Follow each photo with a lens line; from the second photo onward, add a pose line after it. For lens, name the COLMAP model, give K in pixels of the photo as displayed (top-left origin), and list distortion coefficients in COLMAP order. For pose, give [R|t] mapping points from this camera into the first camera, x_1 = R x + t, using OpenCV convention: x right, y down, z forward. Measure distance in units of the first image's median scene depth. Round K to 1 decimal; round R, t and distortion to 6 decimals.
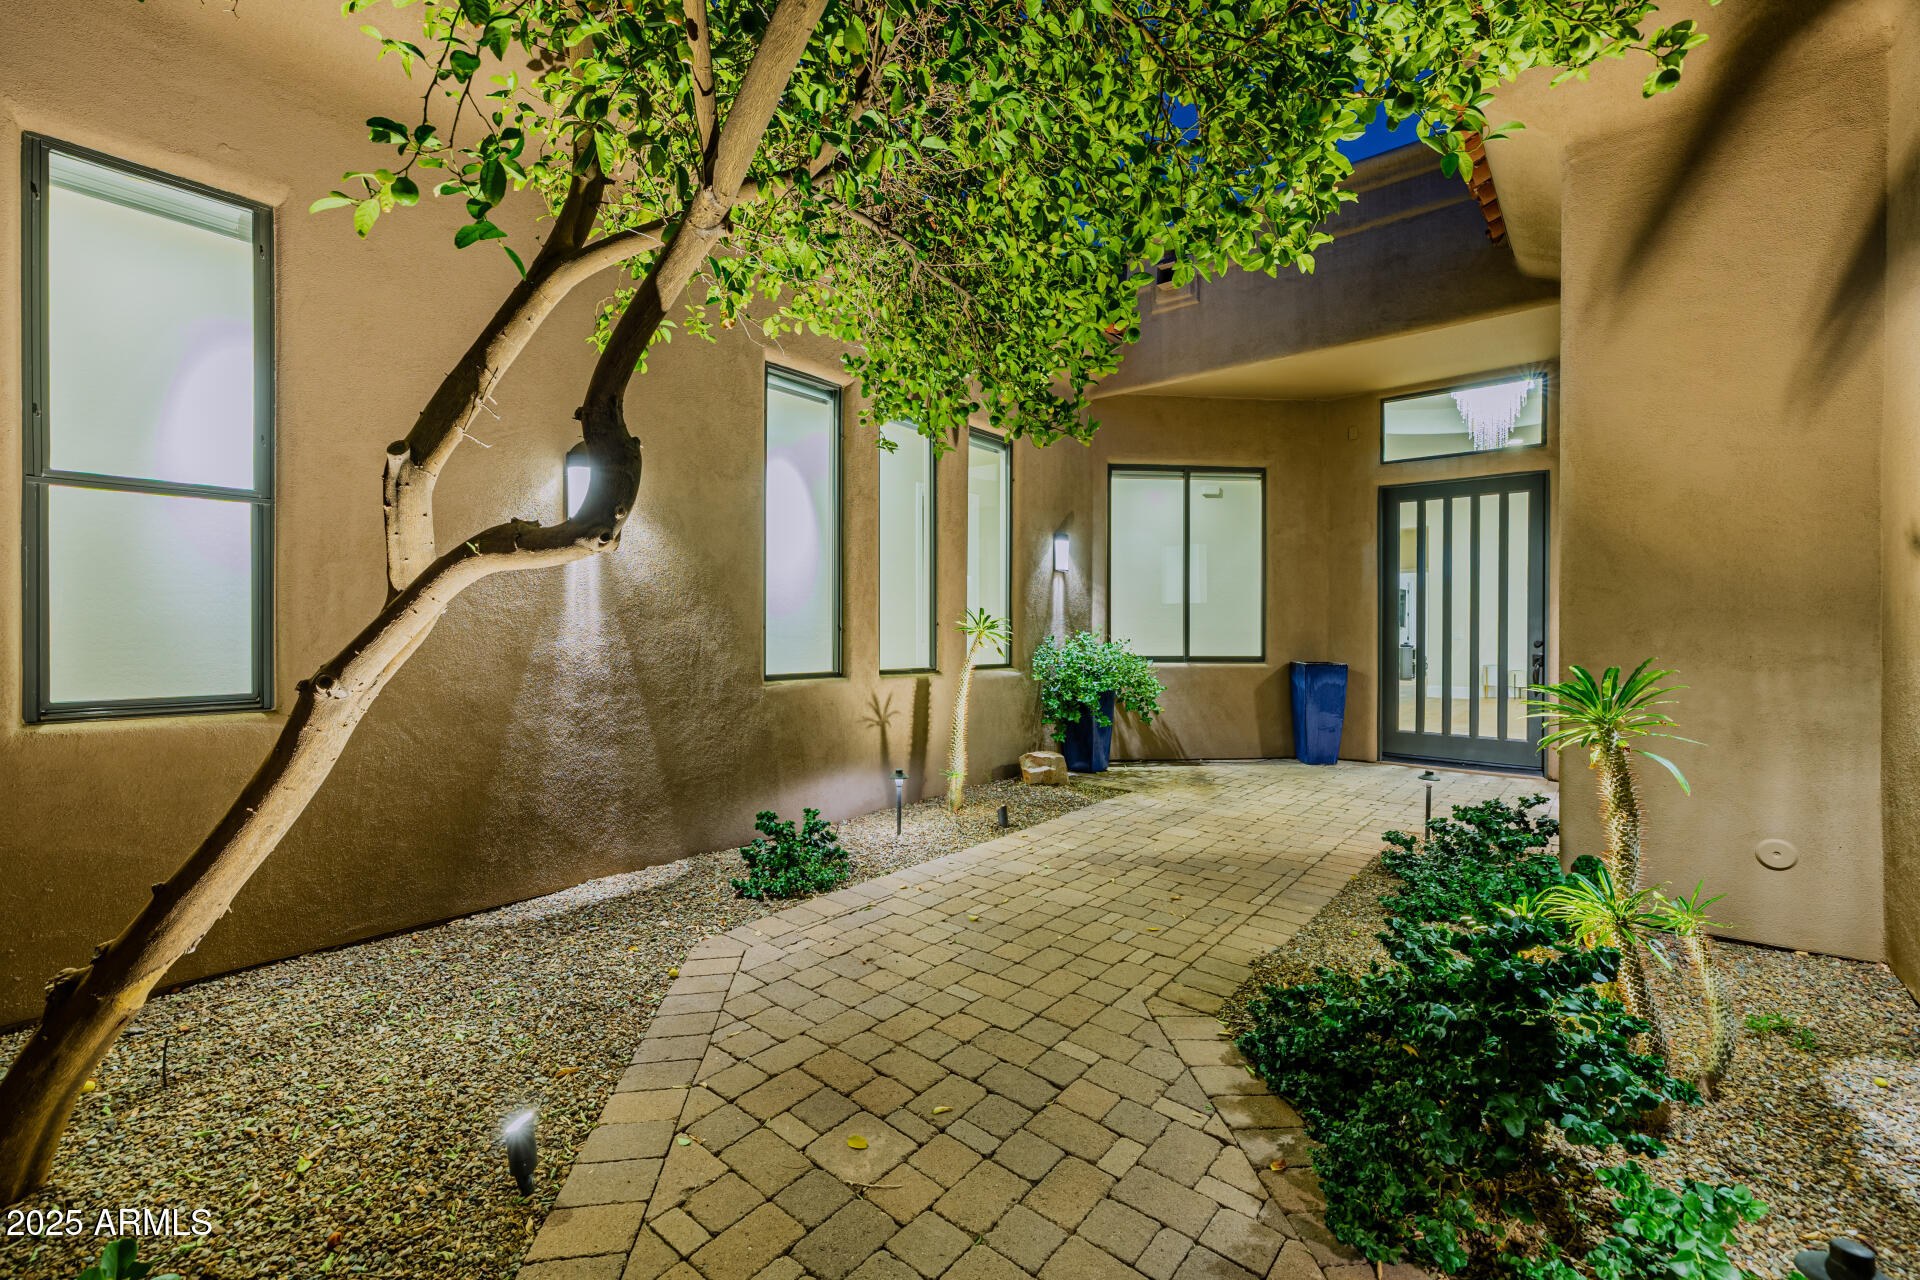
lens RADIAL K [[781.4, 0, 956.9], [0, 781.4, 636.0], [0, 0, 1]] dist [0.001315, 0.000322]
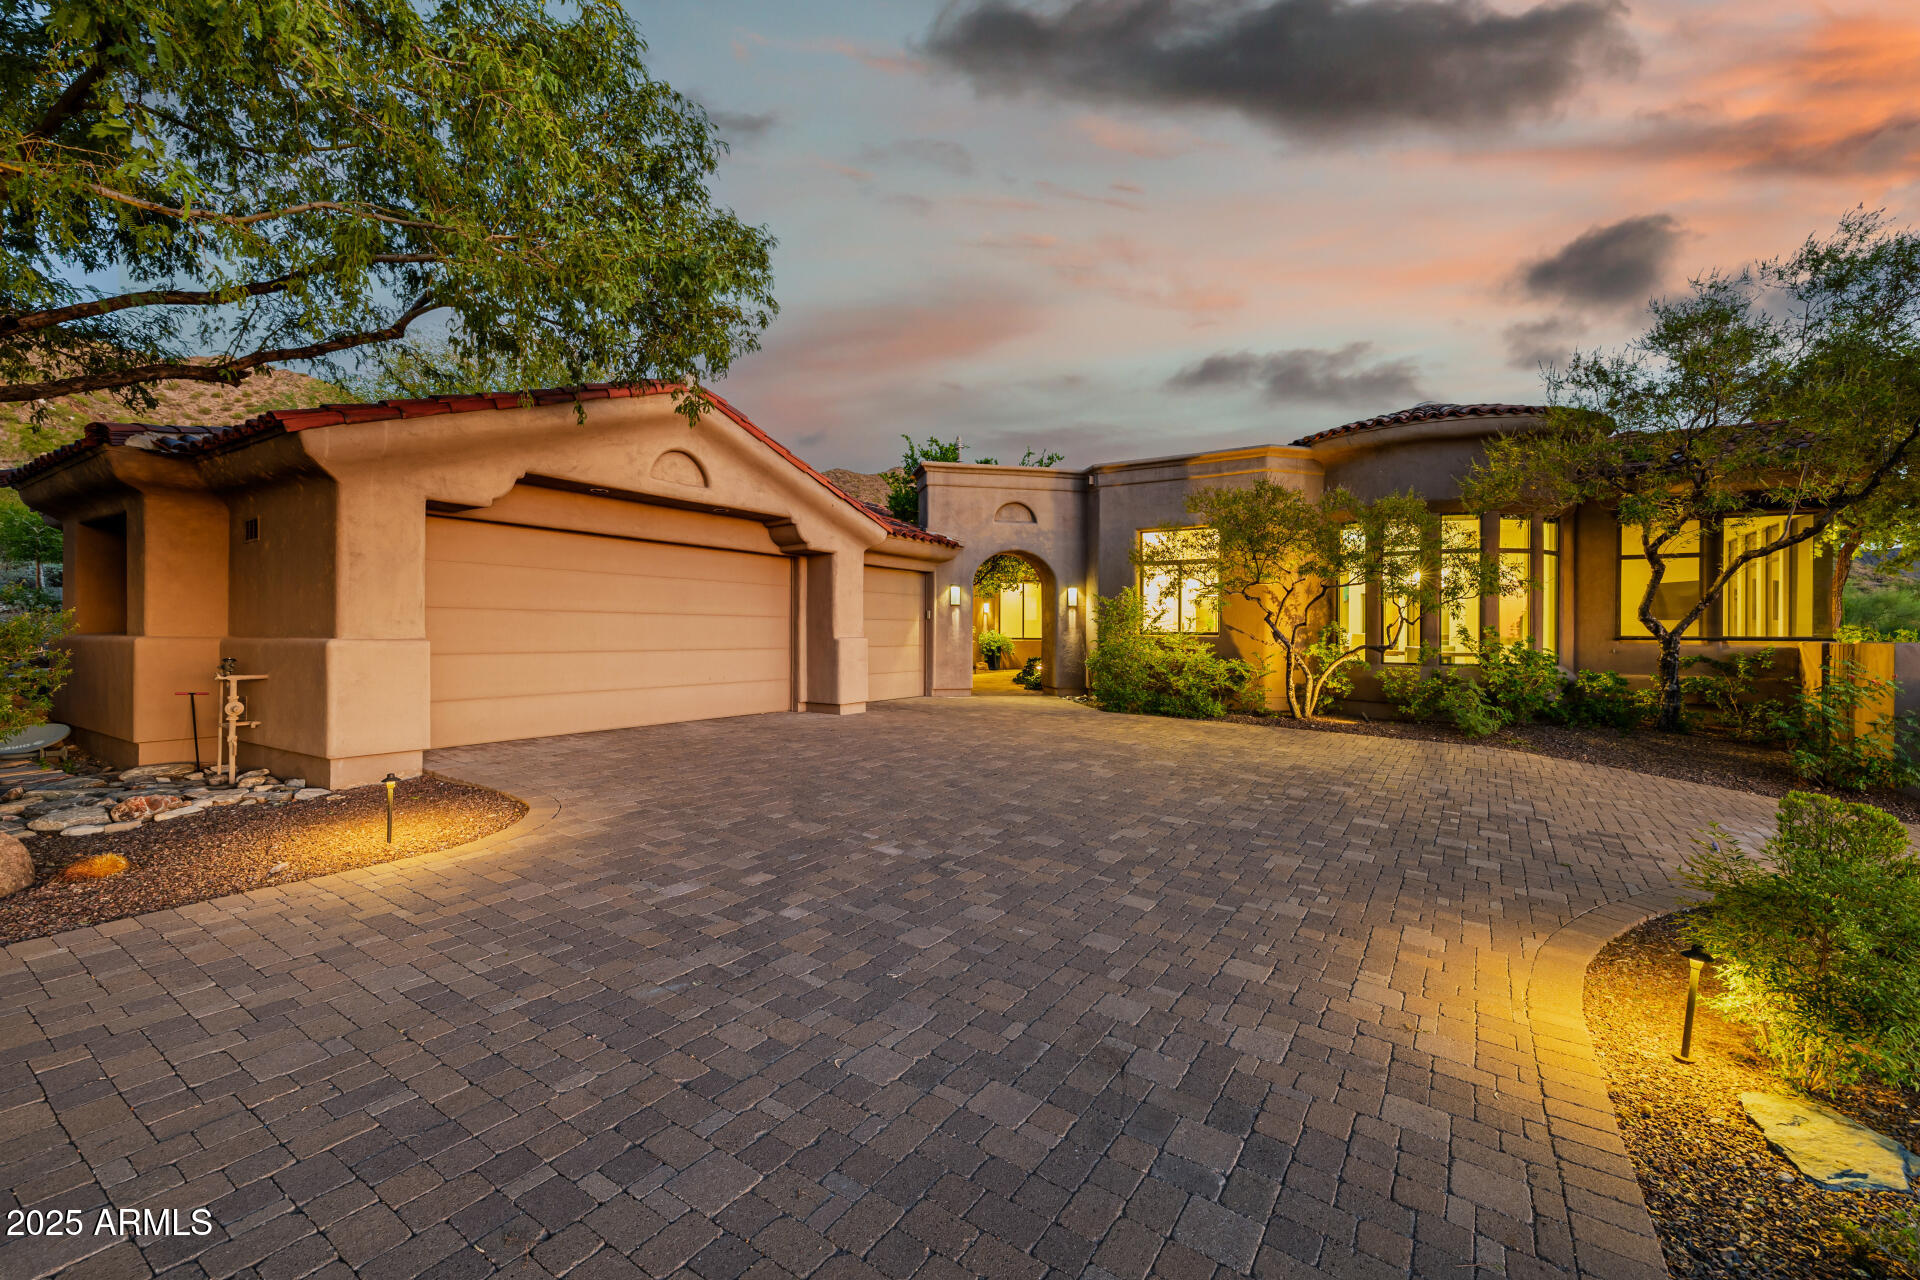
lens RADIAL K [[781.4, 0, 962.1], [0, 781.4, 633.5], [0, 0, 1]] dist [0.001315, 0.000322]
pose [[0.992010, -0.000980, 0.126152, -0.400978], [0.001399, 0.999994, -0.003231, 0.018746], [-0.126148, 0.003382, 0.992006, -2.372198]]
